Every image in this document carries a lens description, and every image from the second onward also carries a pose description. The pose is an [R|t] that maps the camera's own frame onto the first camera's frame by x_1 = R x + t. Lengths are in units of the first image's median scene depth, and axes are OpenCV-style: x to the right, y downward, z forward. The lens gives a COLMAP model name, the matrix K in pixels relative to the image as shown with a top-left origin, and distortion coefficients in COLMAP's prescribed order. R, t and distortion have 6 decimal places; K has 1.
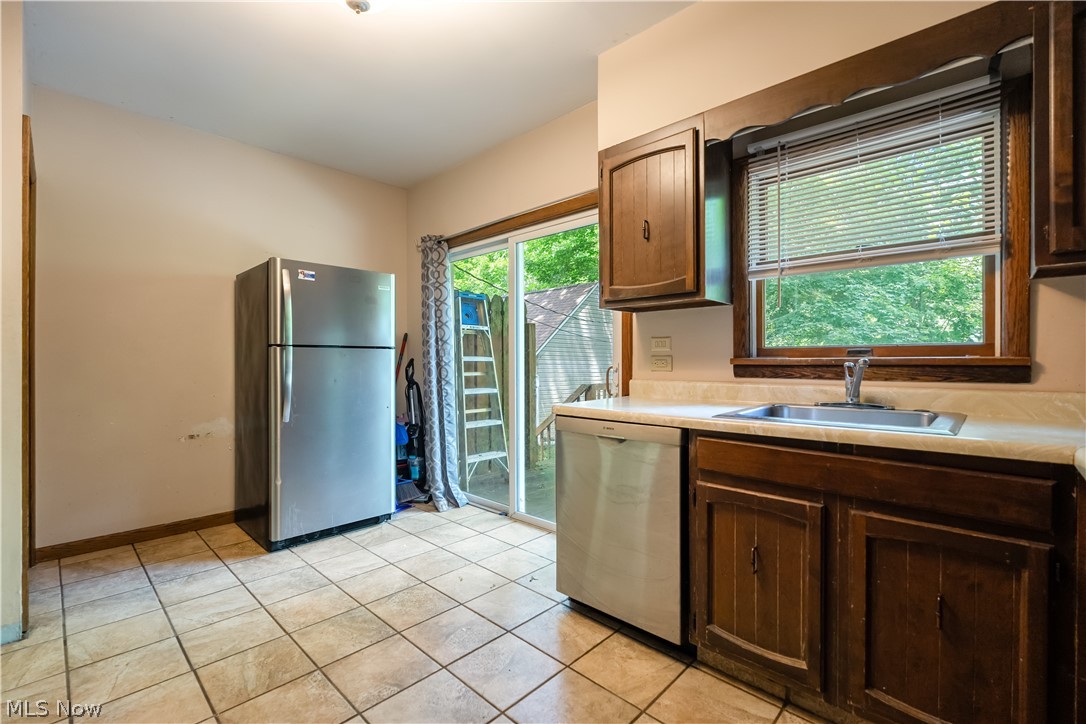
lens RADIAL K [[479.8, 0, 545.7], [0, 479.8, 367.9], [0, 0, 1]] dist [-0.004918, 0.000123]
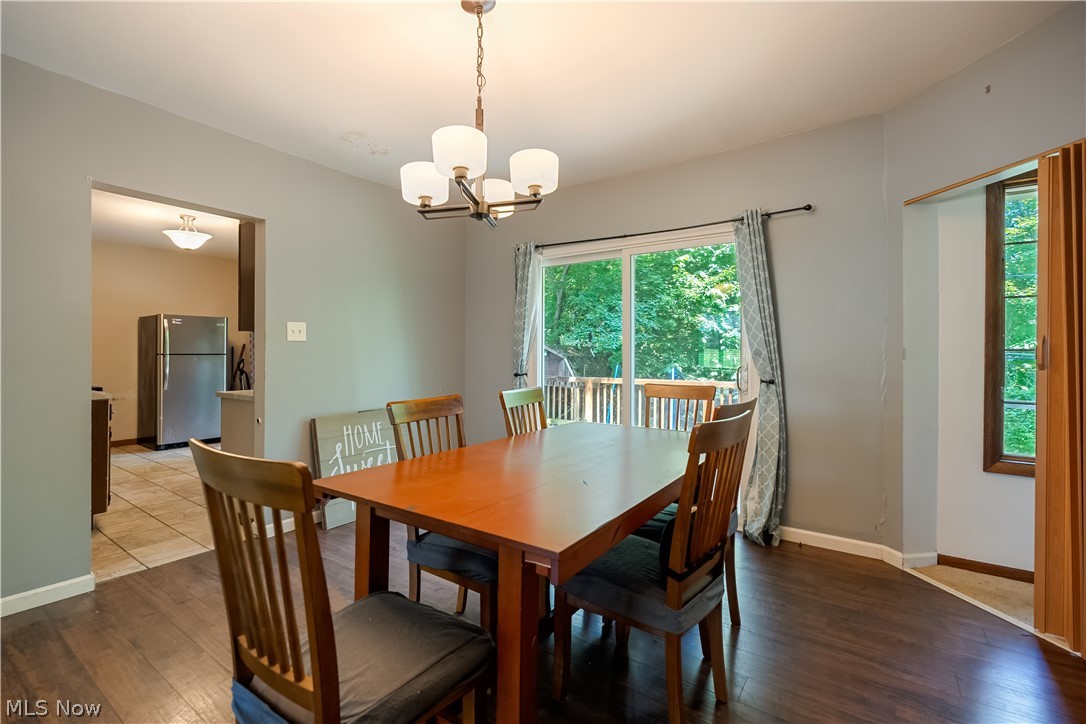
lens RADIAL K [[479.8, 0, 541.4], [0, 479.8, 352.8], [0, 0, 1]] dist [-0.004918, 0.000123]
pose [[0.988116, 0.000571, 0.153706, 0.786387], [0.000692, 0.999966, -0.008165, -0.035659], [-0.153706, 0.008174, 0.988083, -1.366802]]
